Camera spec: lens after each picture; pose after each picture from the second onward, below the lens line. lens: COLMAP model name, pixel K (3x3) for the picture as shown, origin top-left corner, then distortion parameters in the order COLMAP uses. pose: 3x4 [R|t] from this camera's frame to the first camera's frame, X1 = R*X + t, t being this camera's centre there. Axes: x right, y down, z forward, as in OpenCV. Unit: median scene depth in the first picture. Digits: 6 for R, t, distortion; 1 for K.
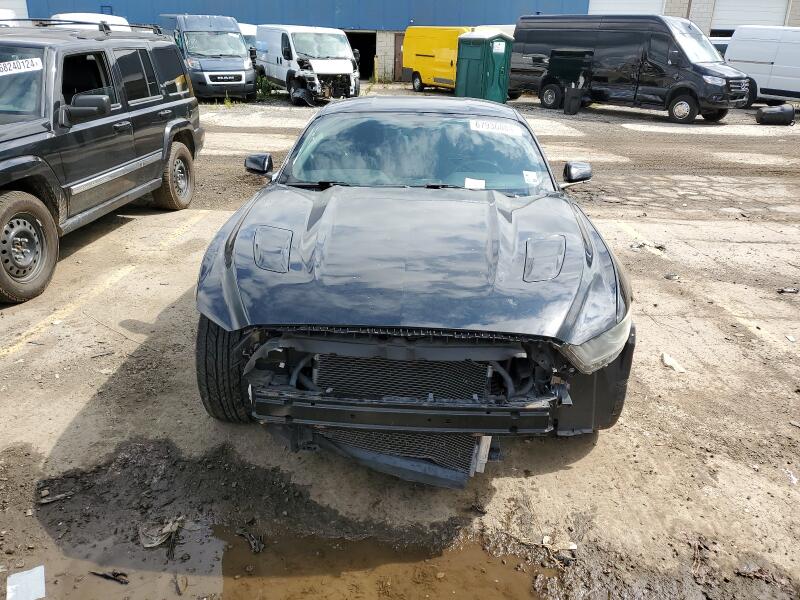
lens RADIAL K [[603.1, 0, 399.9], [0, 603.1, 299.2], [0, 0, 1]] dist [0.006054, 0.004406]
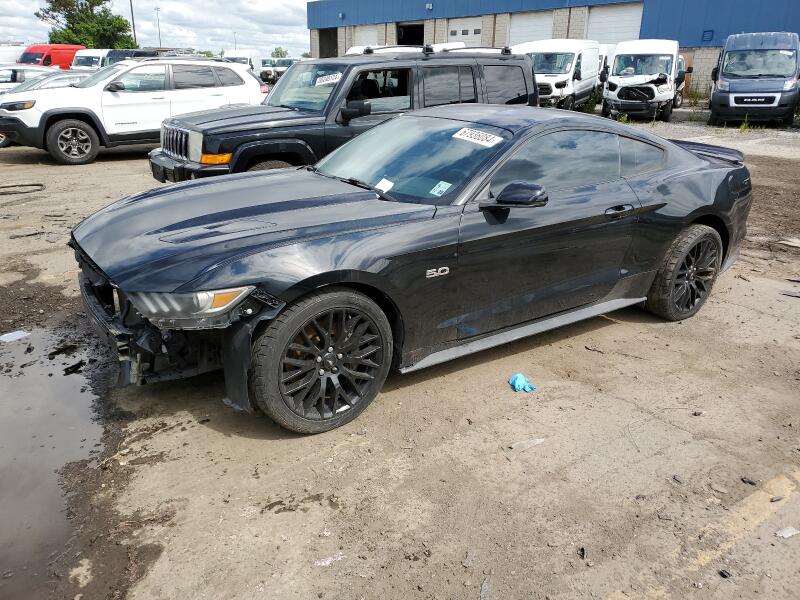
lens RADIAL K [[603.1, 0, 397.9], [0, 603.1, 301.2], [0, 0, 1]] dist [0.006054, 0.004406]
pose [[0.608392, 0.263419, -0.748646, 0.671428], [-0.287786, 0.952331, 0.101216, -0.081229], [0.739621, 0.153871, 0.655199, 0.266258]]
